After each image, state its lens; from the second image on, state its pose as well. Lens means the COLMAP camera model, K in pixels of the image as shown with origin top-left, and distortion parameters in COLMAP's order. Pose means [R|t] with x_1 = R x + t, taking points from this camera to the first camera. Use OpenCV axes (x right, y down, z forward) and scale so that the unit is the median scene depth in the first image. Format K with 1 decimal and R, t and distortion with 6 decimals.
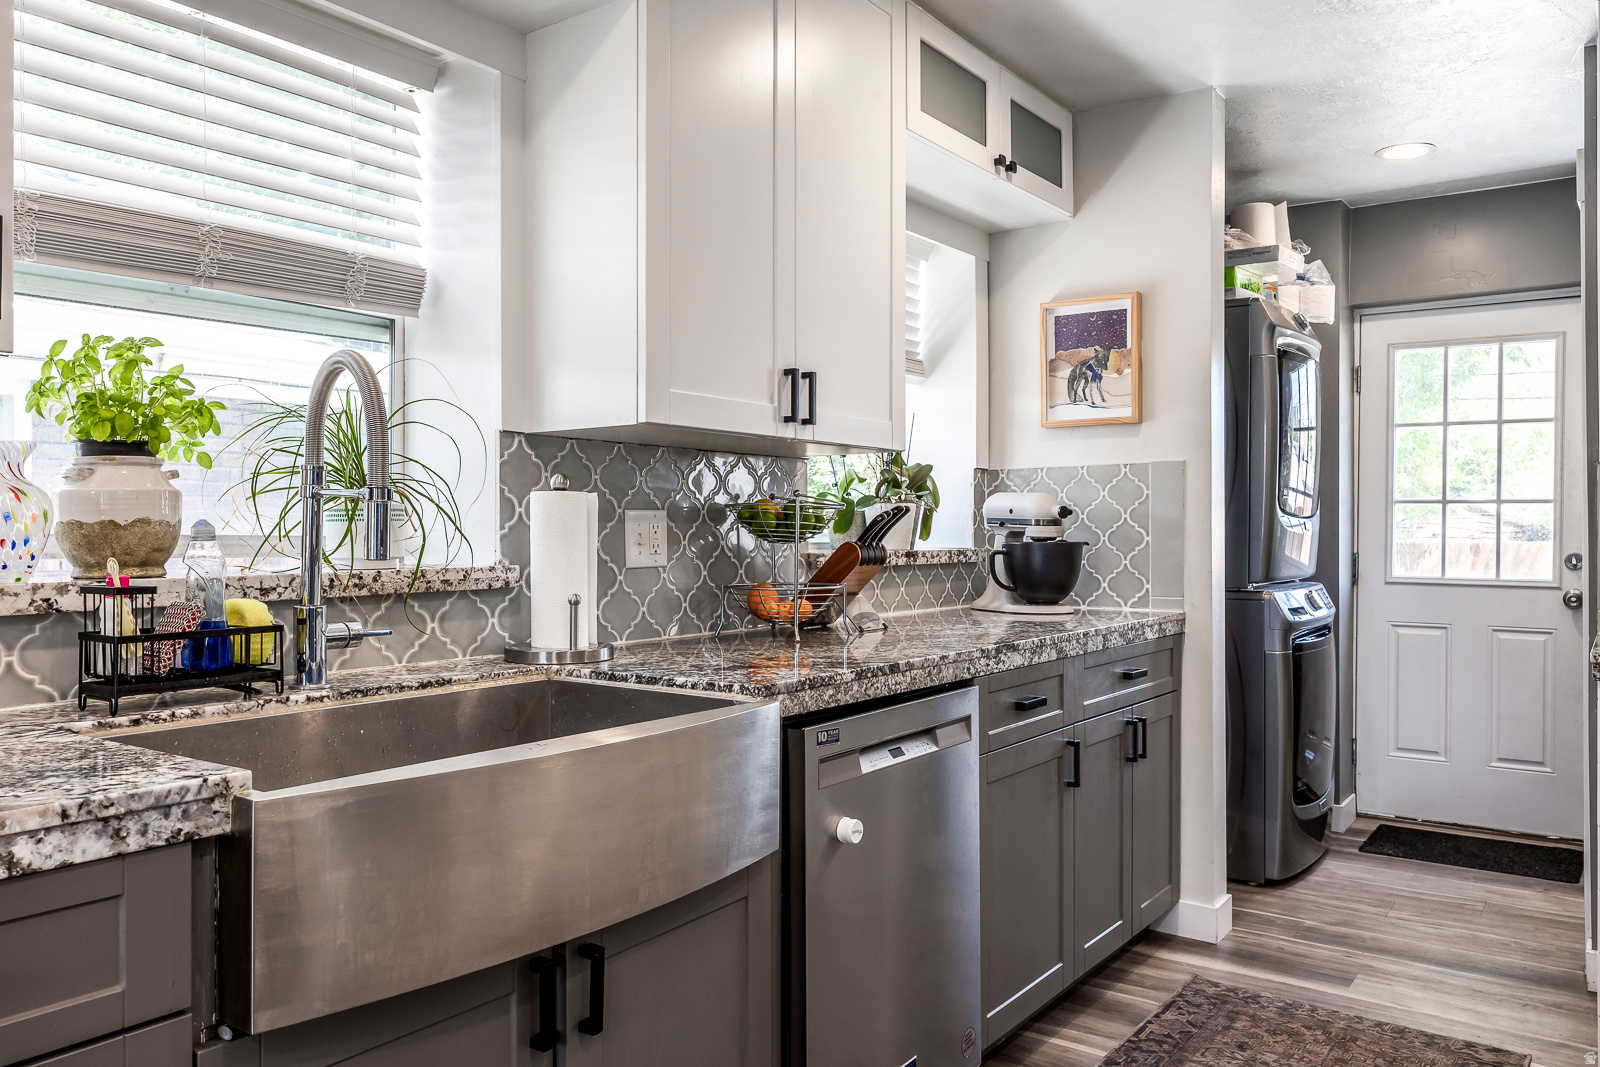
lens RADIAL K [[1206.4, 0, 789.3], [0, 1206.4, 527.3], [0, 0, 1]] dist [-0.003696, -0.005379]
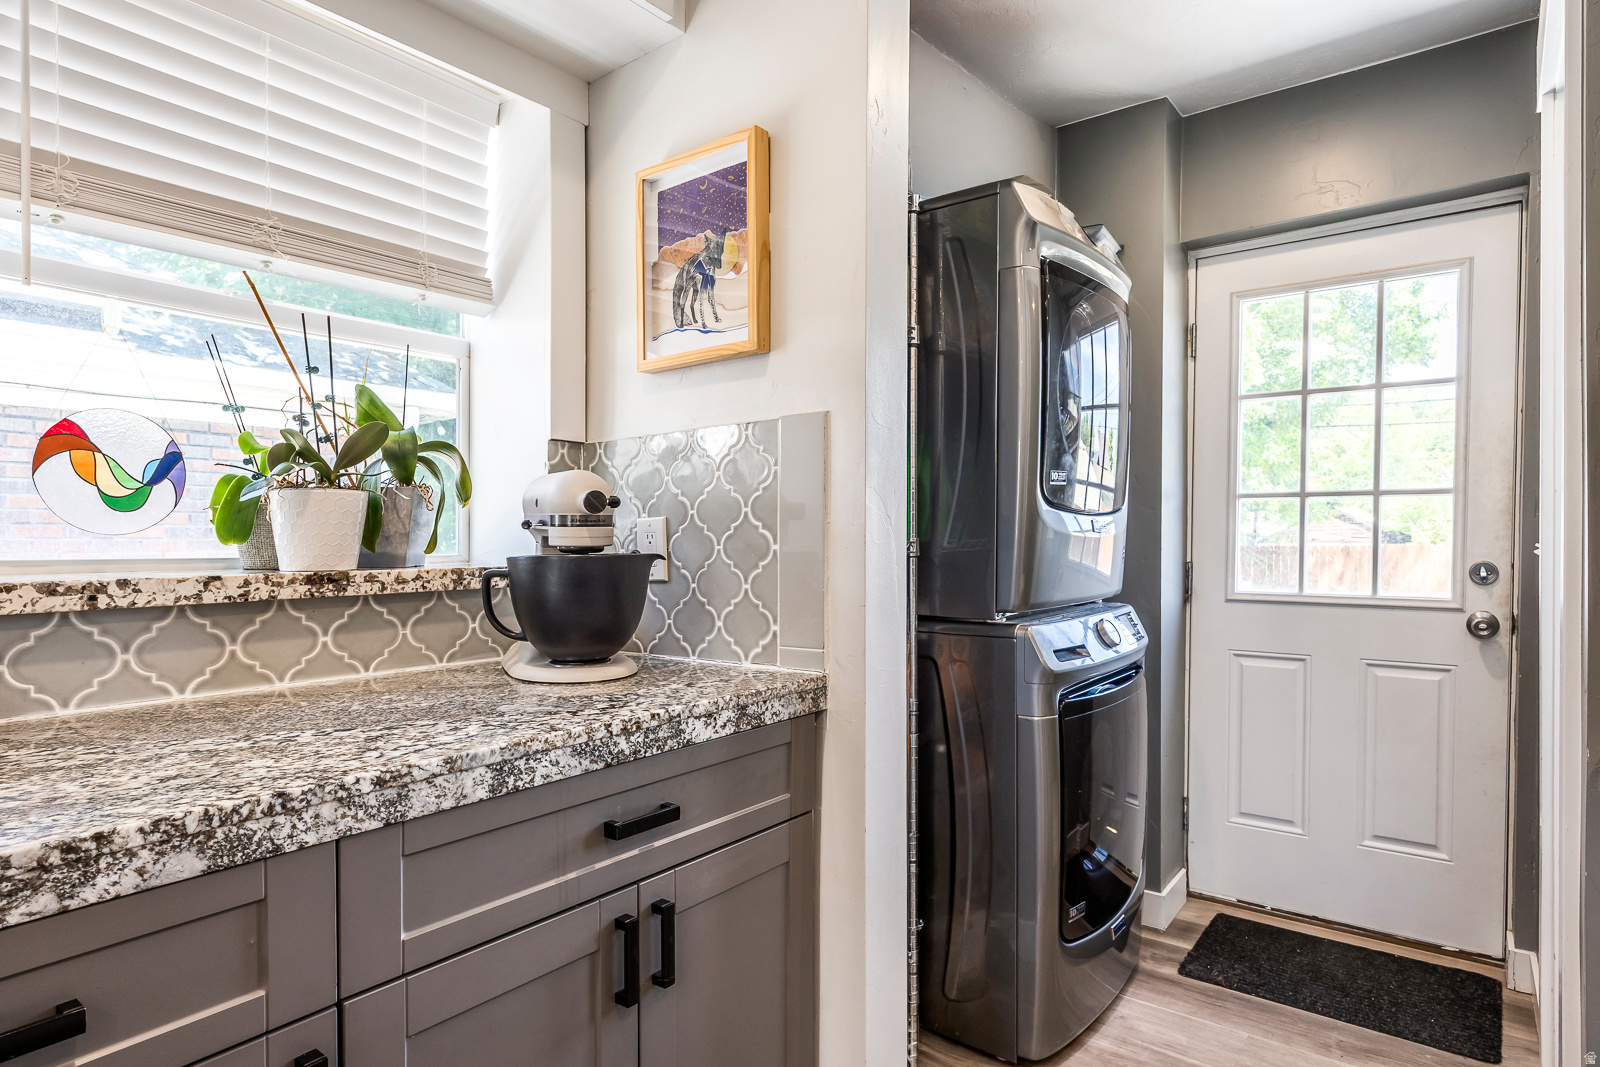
lens RADIAL K [[868.2, 0, 814.6], [0, 868.2, 557.8], [0, 0, 1]] dist [-0.001216, 0.001327]
pose [[0.999469, -0.006518, -0.031928, 0.321416], [0.007274, 0.999695, 0.023619, 0.004392], [0.031764, -0.023838, 0.999211, 0.561316]]
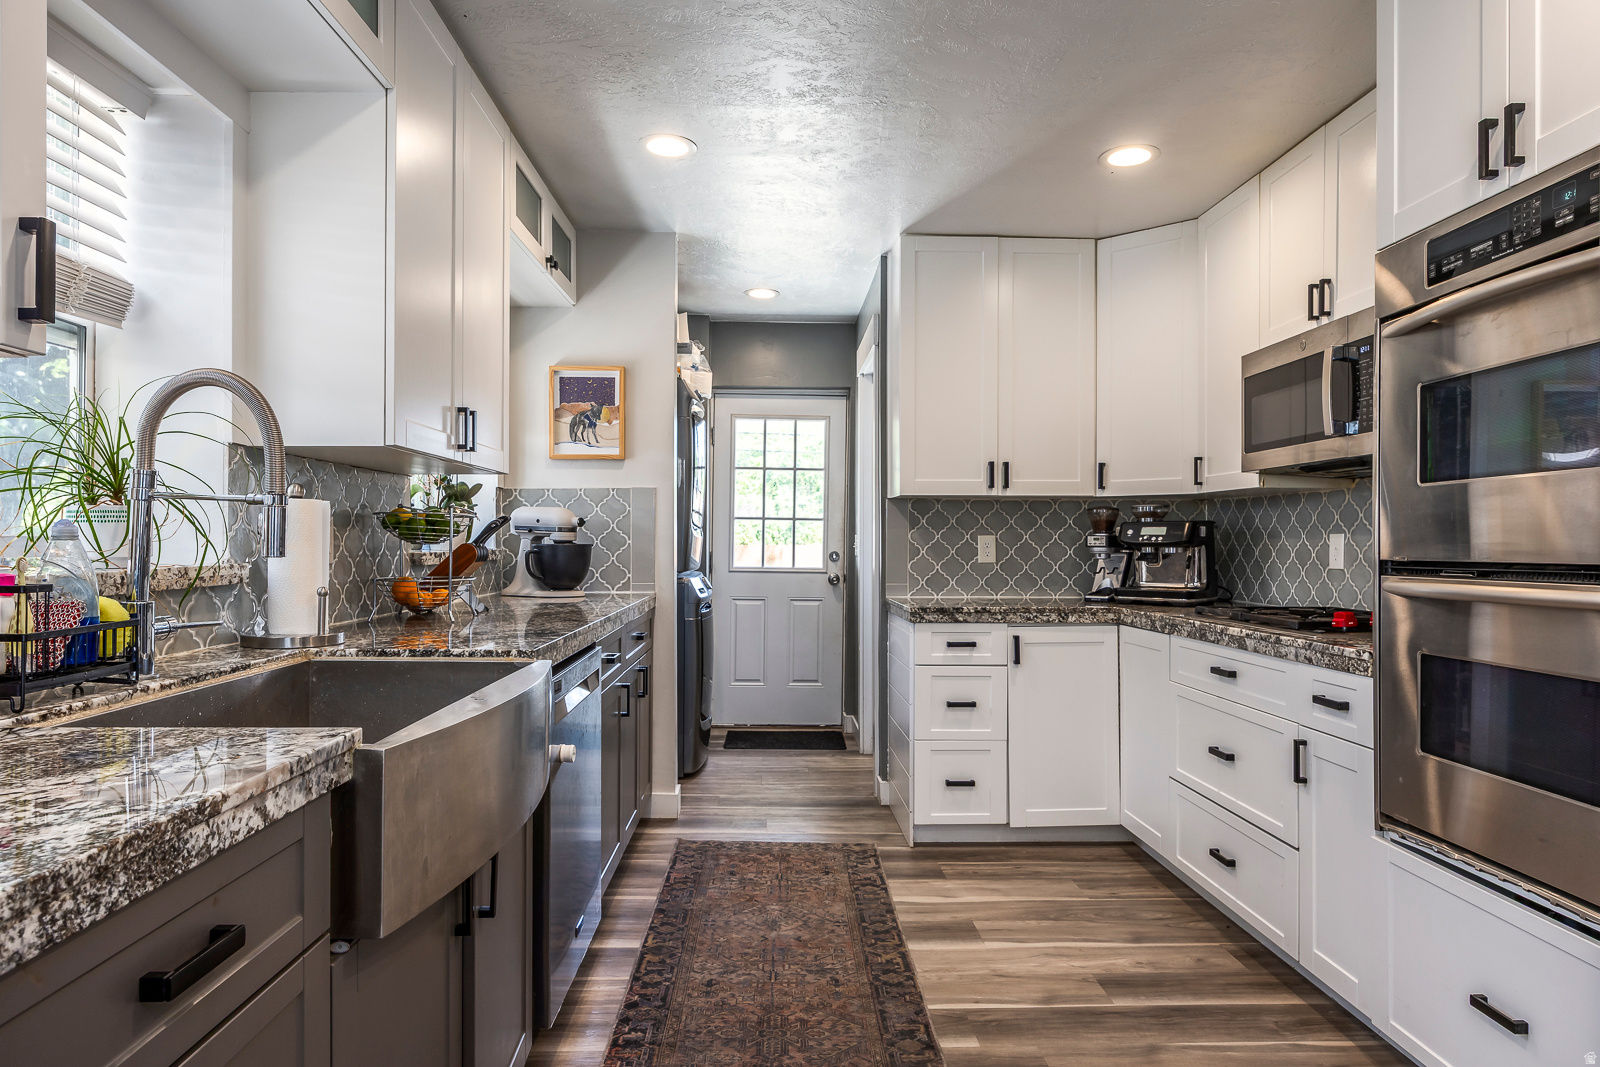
lens RADIAL K [[959.2, 0, 797.5], [0, 959.2, 533.4], [0, 0, 1]] dist [-0.010763, -0.001298]
pose [[0.792659, 0.007235, 0.609623, -0.225774], [-0.006484, 0.999973, -0.003437, 0.002047], [-0.609631, -0.001228, 0.792684, -0.011029]]
